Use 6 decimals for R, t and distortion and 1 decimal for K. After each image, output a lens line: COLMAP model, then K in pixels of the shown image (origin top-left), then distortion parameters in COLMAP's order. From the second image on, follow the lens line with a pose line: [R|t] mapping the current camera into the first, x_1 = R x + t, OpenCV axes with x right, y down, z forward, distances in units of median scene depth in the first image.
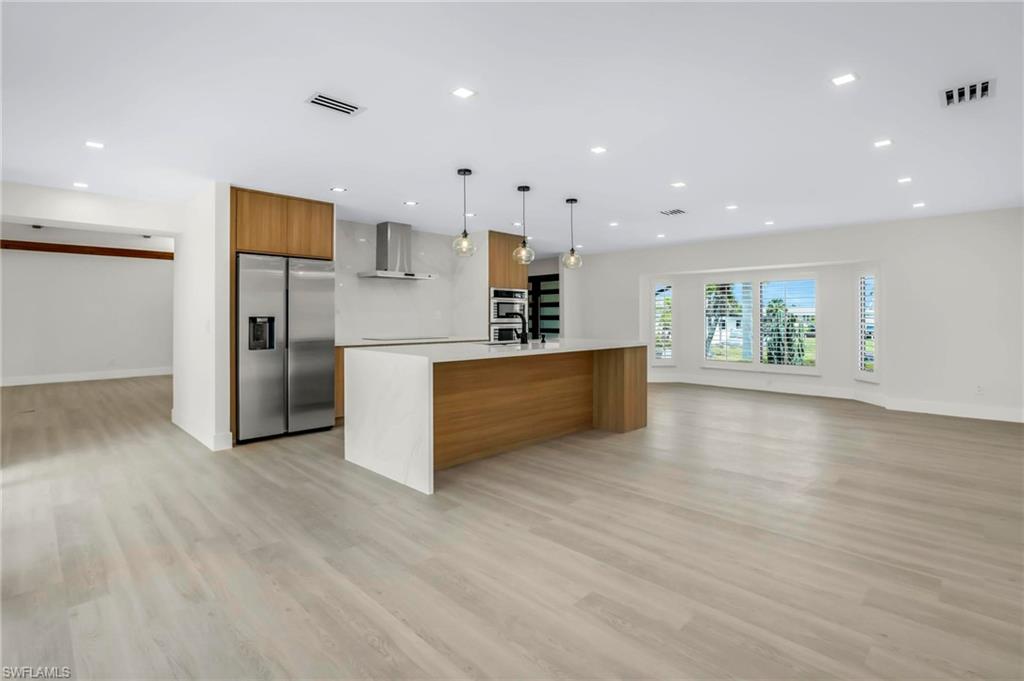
lens RADIAL K [[490.9, 0, 513.6], [0, 490.9, 325.5], [0, 0, 1]] dist [-0.021475, 0.000323]
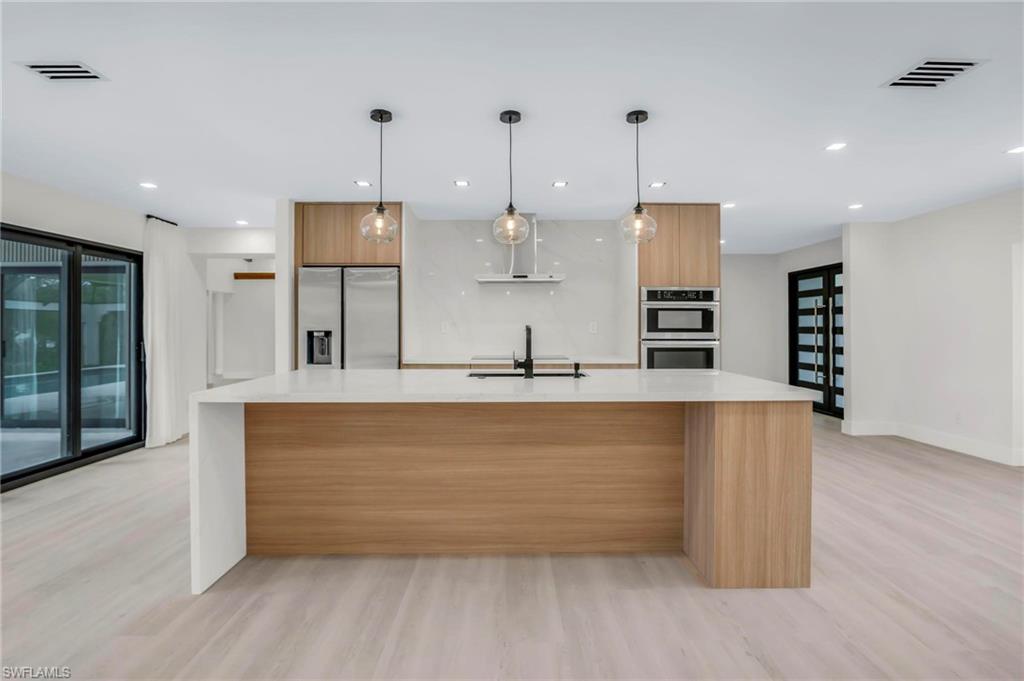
lens RADIAL K [[490.9, 0, 513.6], [0, 490.9, 325.5], [0, 0, 1]] dist [-0.021475, 0.000323]
pose [[0.710535, -0.003353, -0.703654, 0.428263], [-0.010161, 0.999835, -0.015024, -0.017119], [0.703588, 0.017825, 0.710384, 0.564412]]
